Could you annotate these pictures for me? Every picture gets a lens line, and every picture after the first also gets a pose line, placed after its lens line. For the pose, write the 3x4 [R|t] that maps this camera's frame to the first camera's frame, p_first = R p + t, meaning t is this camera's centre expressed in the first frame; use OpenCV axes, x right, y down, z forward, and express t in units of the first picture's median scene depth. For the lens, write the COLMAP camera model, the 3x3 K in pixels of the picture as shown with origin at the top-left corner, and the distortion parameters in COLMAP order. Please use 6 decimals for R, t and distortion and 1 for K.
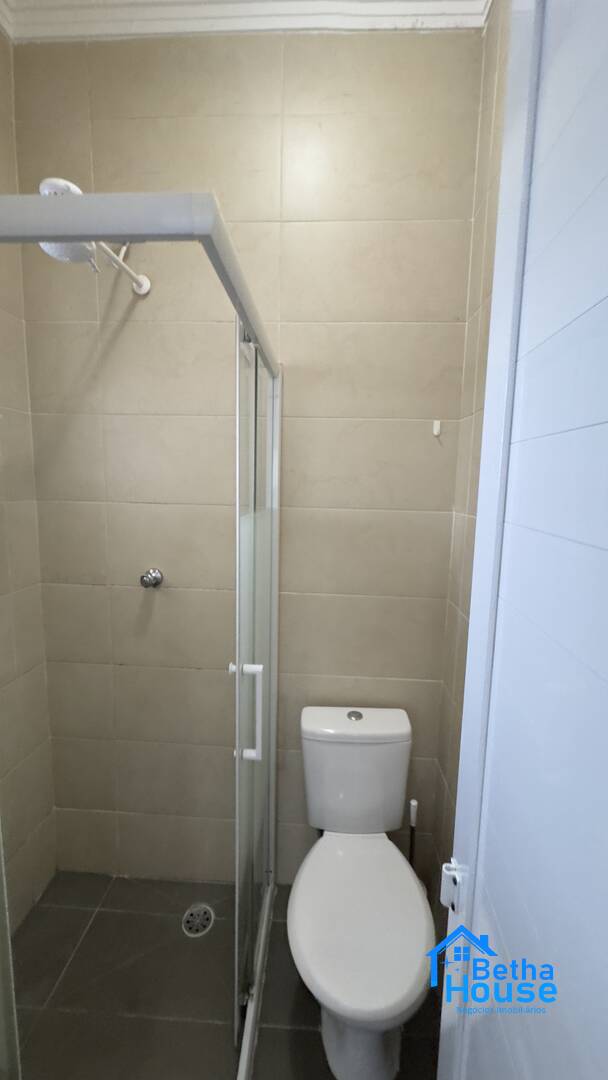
lens RADIAL K [[431.8, 0, 306.9], [0, 431.8, 542.5], [0, 0, 1]] dist [-0.003389, 0.000337]
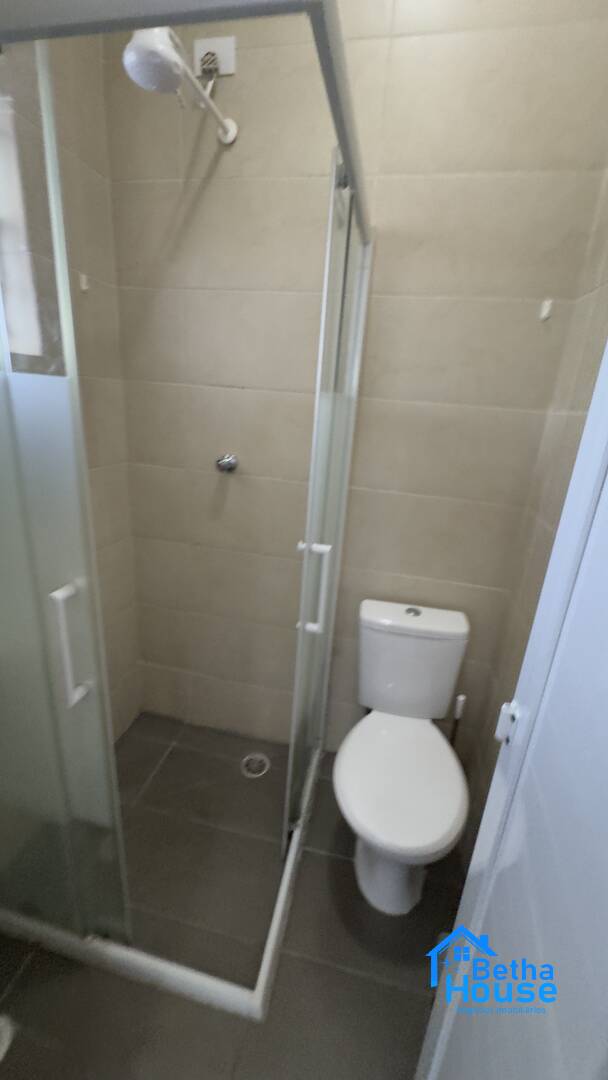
lens RADIAL K [[431.8, 0, 305.6], [0, 431.8, 542.1], [0, 0, 1]] dist [-0.003389, 0.000337]
pose [[0.986019, 0.093499, -0.137930, -0.015608], [-0.066751, 0.980056, 0.187173, 0.066312], [0.152680, -0.175349, 0.972595, -0.006227]]
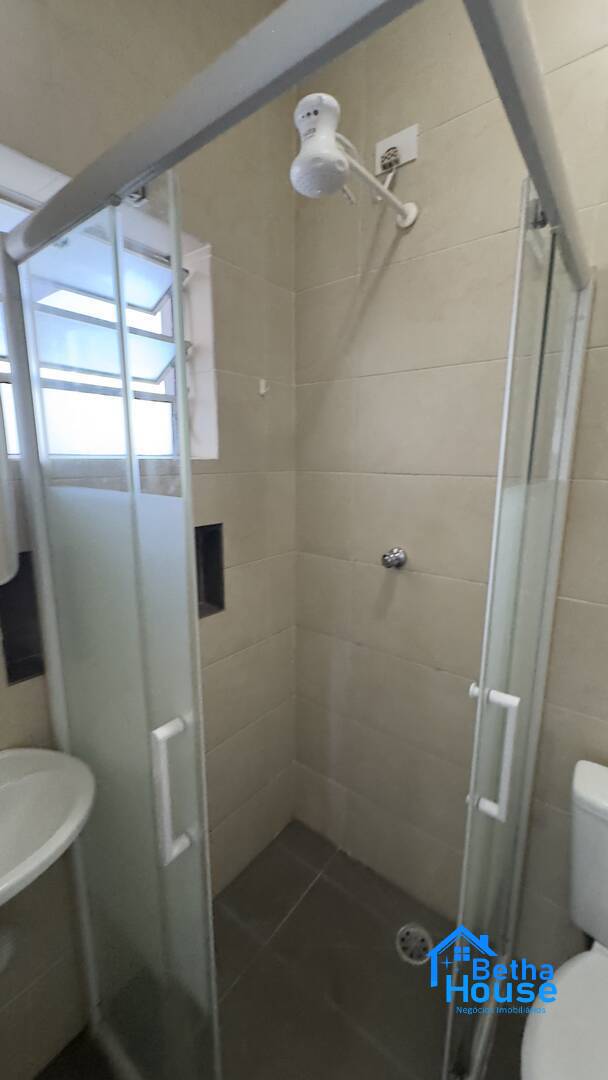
lens RADIAL K [[431.8, 0, 301.9], [0, 431.8, 542.1], [0, 0, 1]] dist [-0.003389, 0.000337]
pose [[0.818096, 0.090115, -0.567978, -0.011380], [-0.062661, 0.995734, 0.067728, 0.000371], [0.571658, -0.019818, 0.820253, 0.165875]]
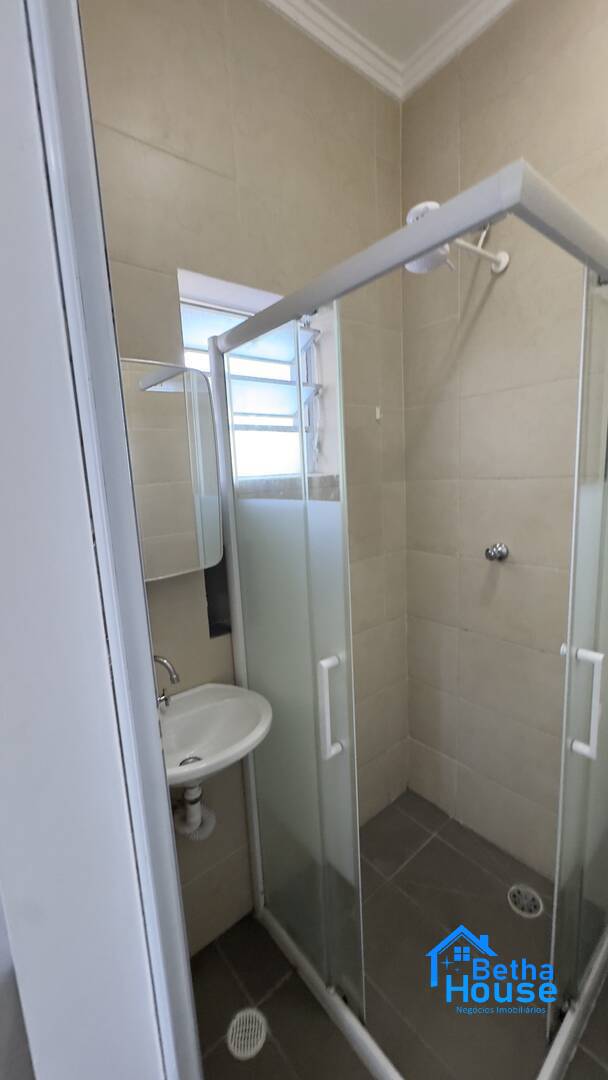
lens RADIAL K [[431.8, 0, 306.1], [0, 431.8, 543.2], [0, 0, 1]] dist [-0.003389, 0.000337]
pose [[0.677103, 0.061241, -0.733335, 0.090210], [-0.032668, 0.998050, 0.053185, 0.022857], [0.735163, -0.012055, 0.677784, -0.031471]]
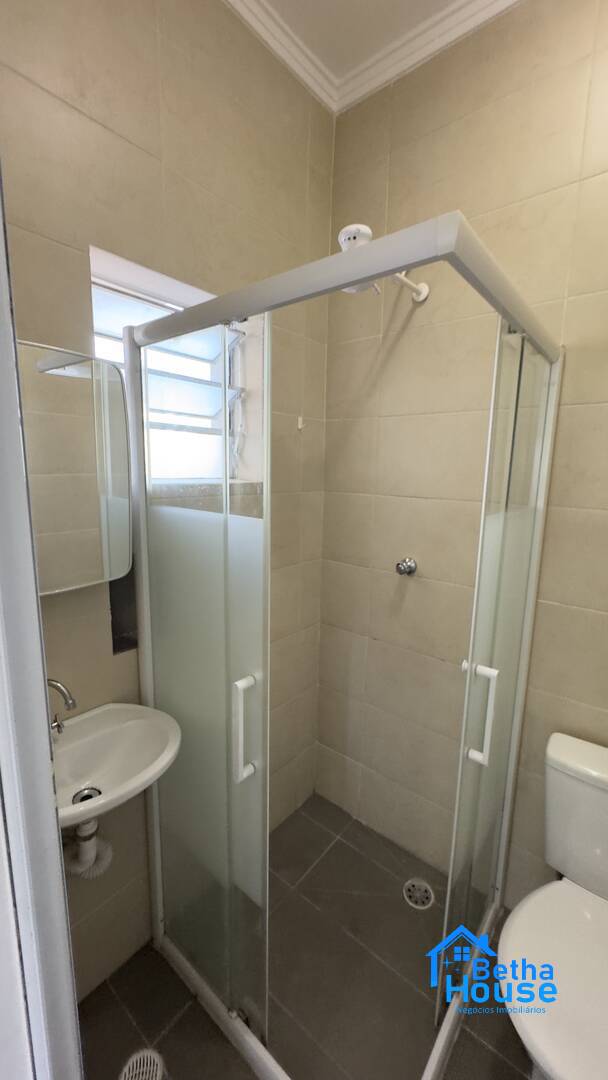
lens RADIAL K [[431.8, 0, 304.3], [0, 431.8, 542.3], [0, 0, 1]] dist [-0.003389, 0.000337]
pose [[0.805646, 0.093872, -0.584912, 0.064780], [-0.081081, 0.995546, 0.048094, -0.009142], [0.586822, 0.008678, 0.809669, -0.027642]]
